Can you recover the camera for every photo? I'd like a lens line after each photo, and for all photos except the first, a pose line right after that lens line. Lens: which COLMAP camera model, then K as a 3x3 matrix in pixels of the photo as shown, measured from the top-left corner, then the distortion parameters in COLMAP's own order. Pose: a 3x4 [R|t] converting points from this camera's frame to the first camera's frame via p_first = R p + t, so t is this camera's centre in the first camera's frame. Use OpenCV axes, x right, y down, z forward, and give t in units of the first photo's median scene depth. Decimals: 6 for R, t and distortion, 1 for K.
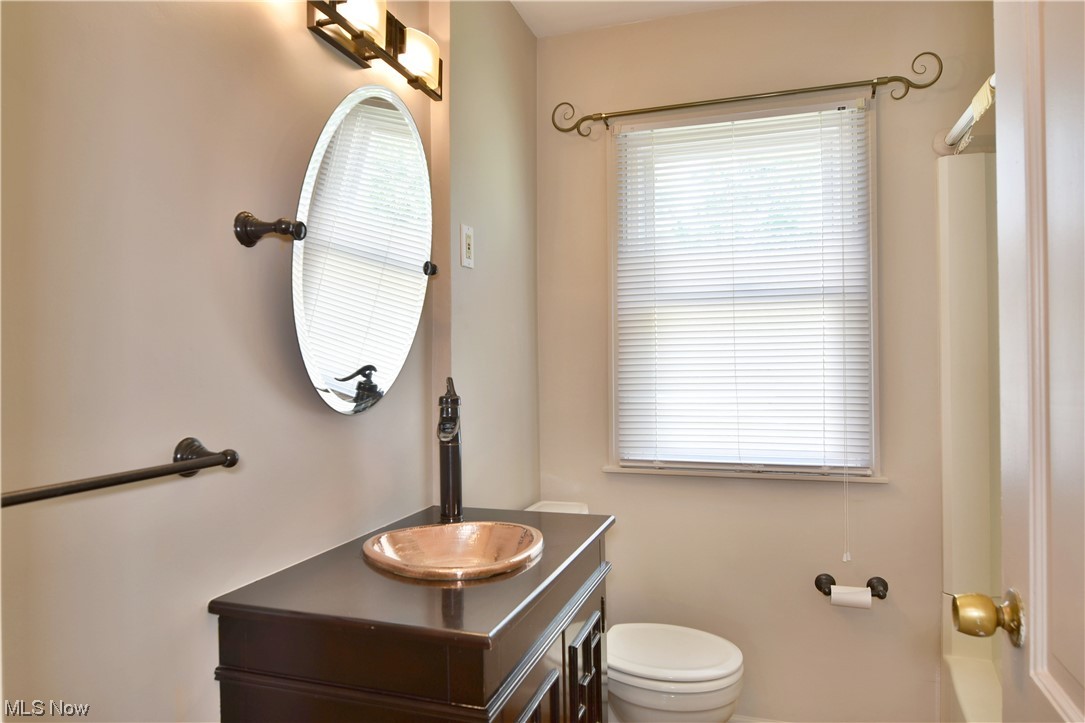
lens RADIAL K [[687.4, 0, 546.2], [0, 687.4, 357.9], [0, 0, 1]] dist [-0.005980, -0.009449]
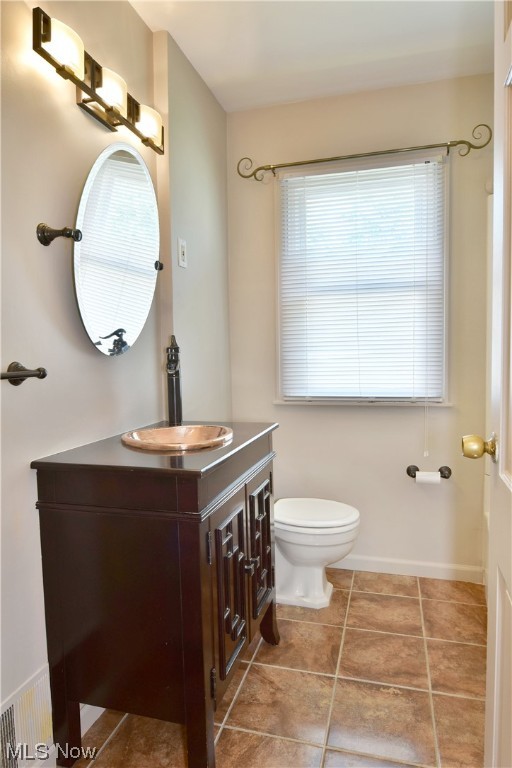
lens RADIAL K [[486.6, 0, 254.7], [0, 486.6, 385.1], [0, 0, 1]] dist [-0.005980, -0.009449]
pose [[0.999401, -0.009900, 0.033167, 0.007524], [0.007459, 0.997311, 0.072906, 0.054580], [-0.033799, -0.072615, 0.996787, -0.108963]]
